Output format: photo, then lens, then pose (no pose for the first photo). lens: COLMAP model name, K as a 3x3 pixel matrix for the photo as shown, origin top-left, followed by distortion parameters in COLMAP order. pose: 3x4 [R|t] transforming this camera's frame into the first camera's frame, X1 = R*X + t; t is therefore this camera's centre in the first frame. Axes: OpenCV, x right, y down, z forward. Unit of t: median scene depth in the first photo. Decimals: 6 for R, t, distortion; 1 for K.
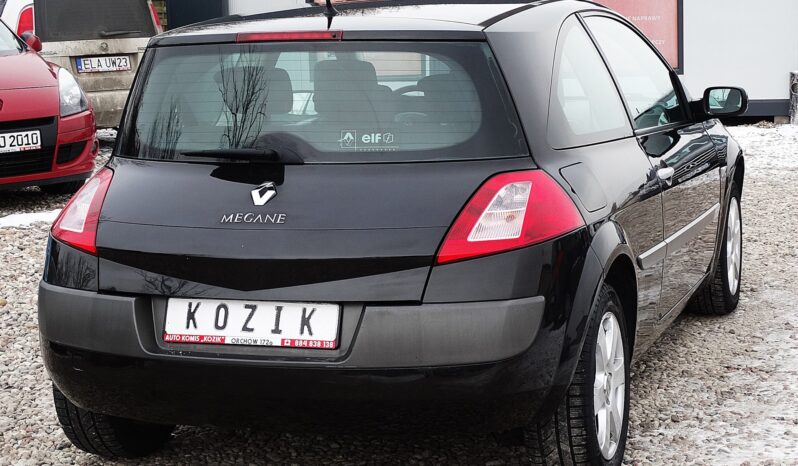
lens RADIAL K [[1699.2, 0, 401.0], [0, 1699.2, 238.1], [0, 0, 1]] dist [-0.010422, 0.000000]
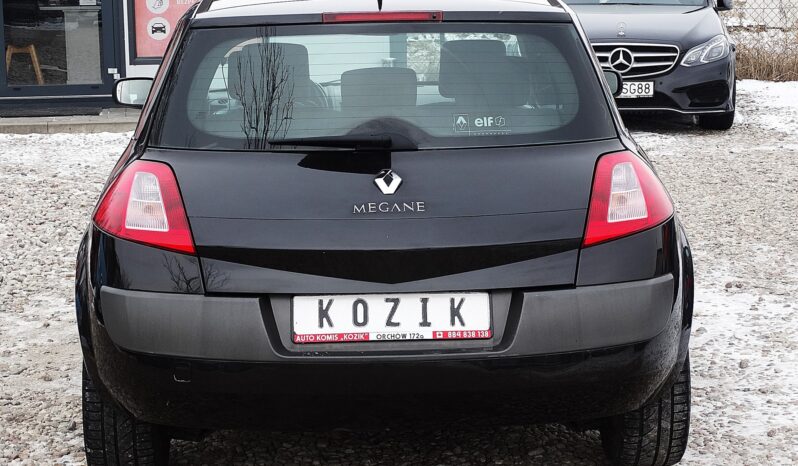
lens RADIAL K [[1865.0, 0, 396.5], [0, 1865.0, 227.4], [0, 0, 1]] dist [0.006244, 0.000000]
pose [[0.930504, -0.037670, 0.364339, -0.463284], [0.041452, 0.999137, -0.002564, 0.002338], [-0.363928, 0.017489, 0.931263, 0.023952]]
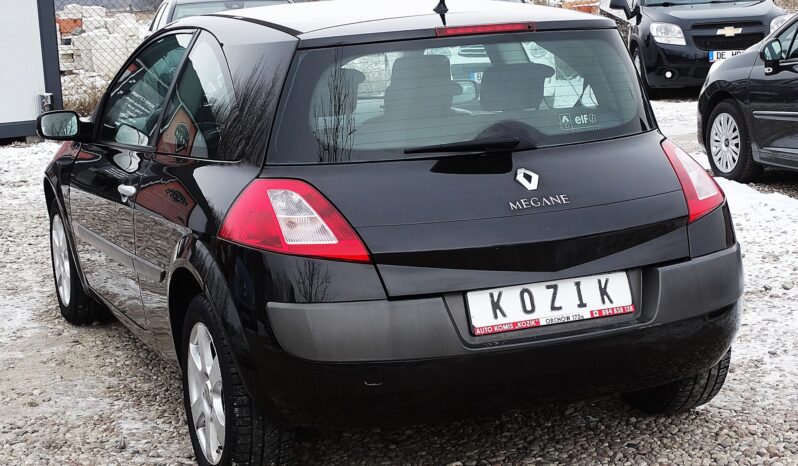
lens RADIAL K [[1483.8, 0, 399.5], [0, 1483.8, 234.7], [0, 0, 1]] dist [0.046005, 0.000000]
pose [[0.744587, -0.117836, 0.657043, -0.744833], [0.127058, 0.991319, 0.033800, -0.033275], [-0.655322, 0.058315, 0.753095, 0.374540]]
